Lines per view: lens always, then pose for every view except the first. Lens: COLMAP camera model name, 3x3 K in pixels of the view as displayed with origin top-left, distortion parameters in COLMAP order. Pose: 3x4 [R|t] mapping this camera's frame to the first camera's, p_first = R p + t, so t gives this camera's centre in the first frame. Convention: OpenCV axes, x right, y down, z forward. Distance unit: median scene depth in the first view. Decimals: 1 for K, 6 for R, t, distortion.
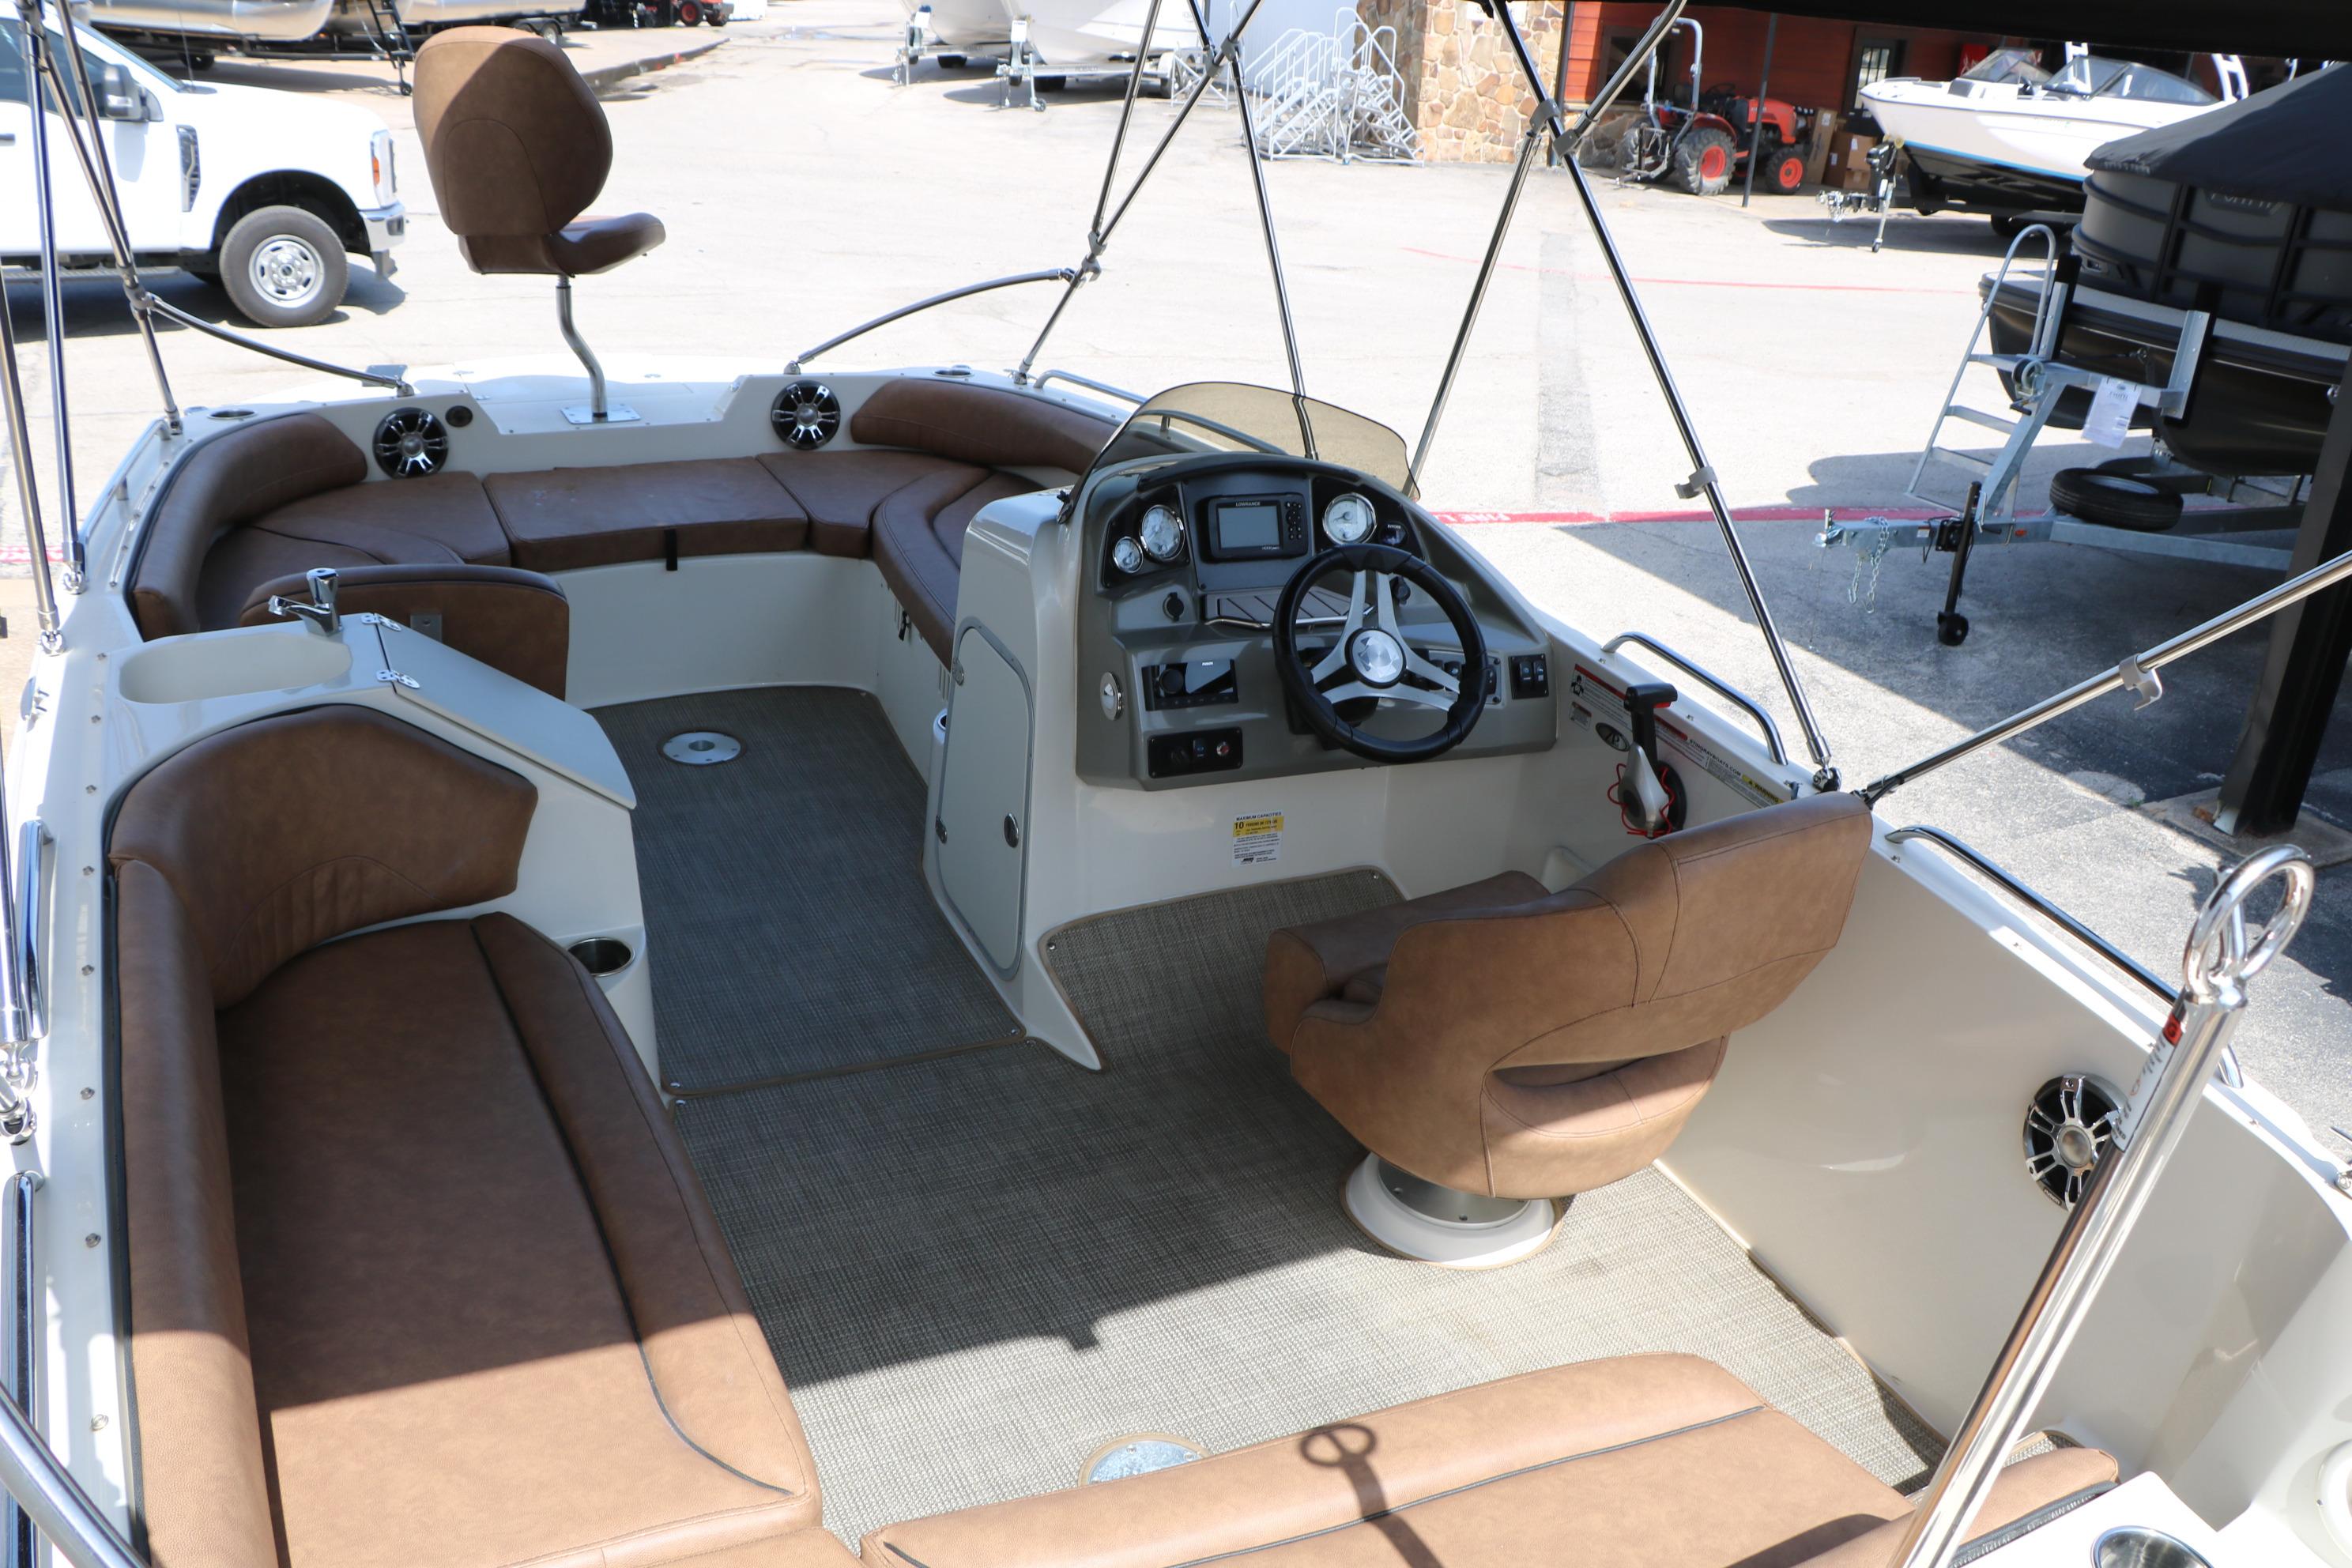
lens RADIAL K [[1868.4, 0, 1194.4], [0, 1868.4, 818.3], [0, 0, 1]] dist [-0.180242, 0.136841]
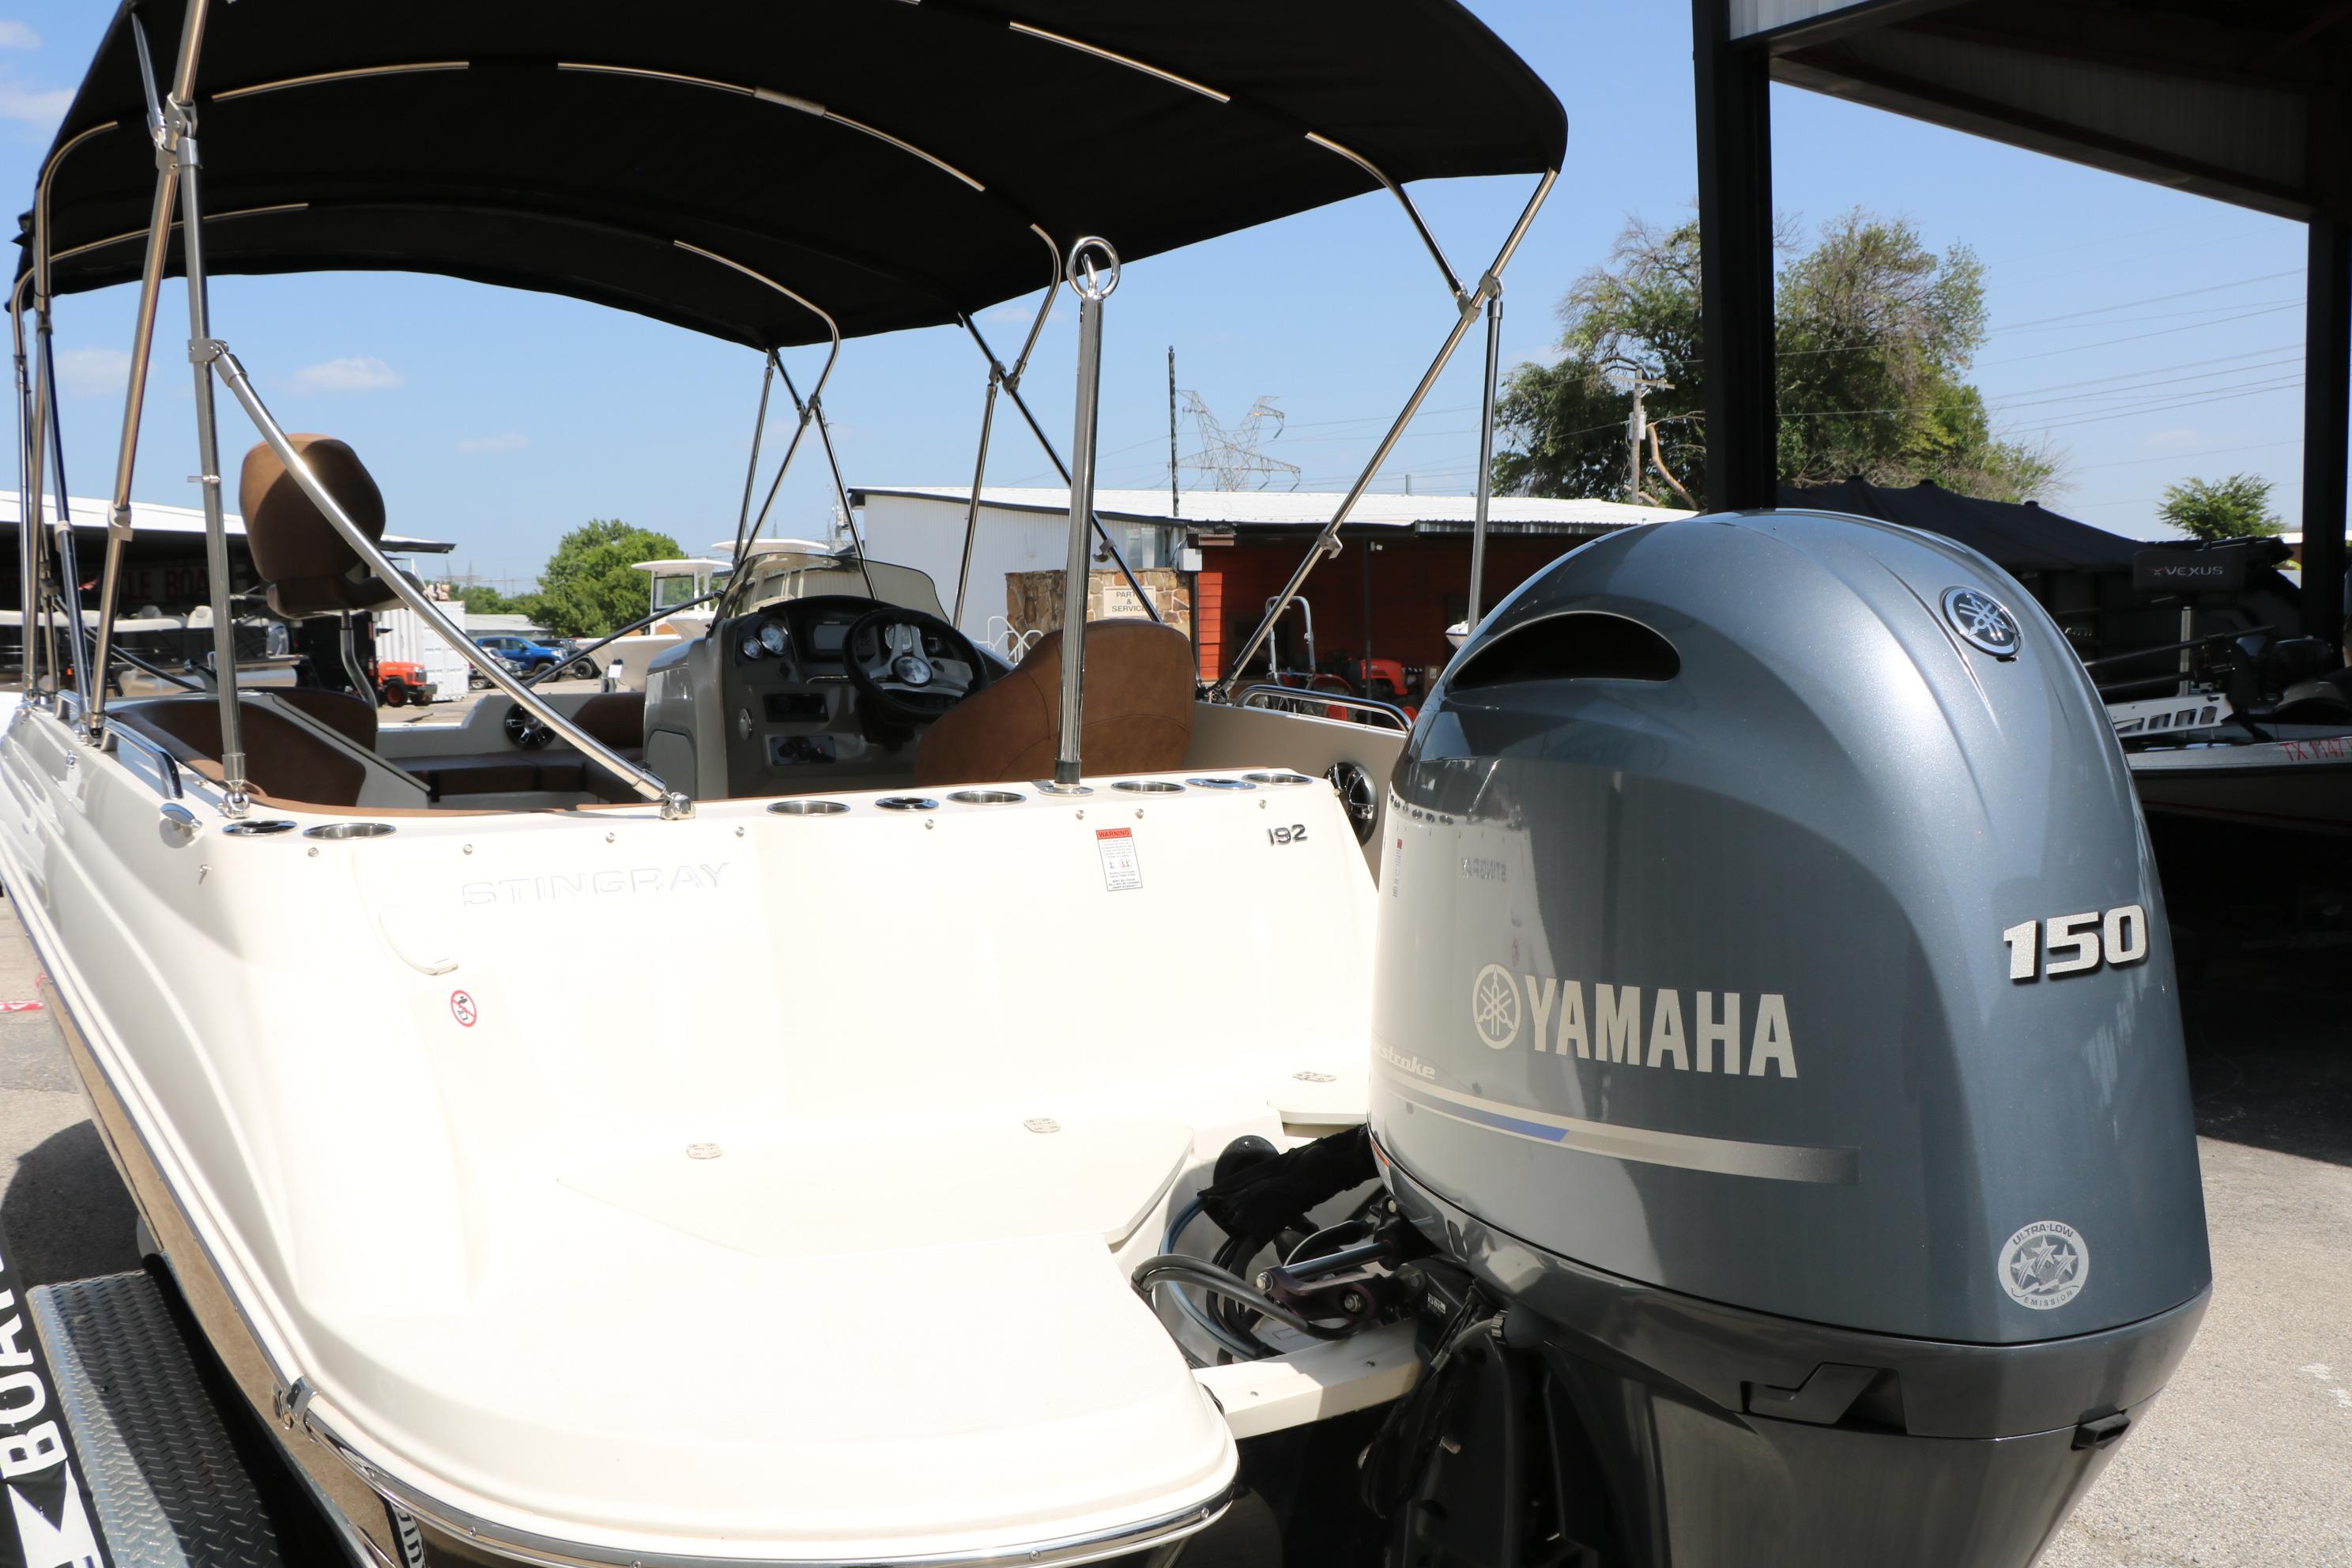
lens RADIAL K [[1885.5, 0, 1175.6], [0, 1885.5, 866.1], [0, 0, 1]] dist [-0.193639, 0.161080]
pose [[0.984479, -0.095814, 0.147040, 0.044623], [0.137672, 0.941228, -0.308441, 0.379764], [-0.108845, 0.323897, 0.939811, -0.290521]]
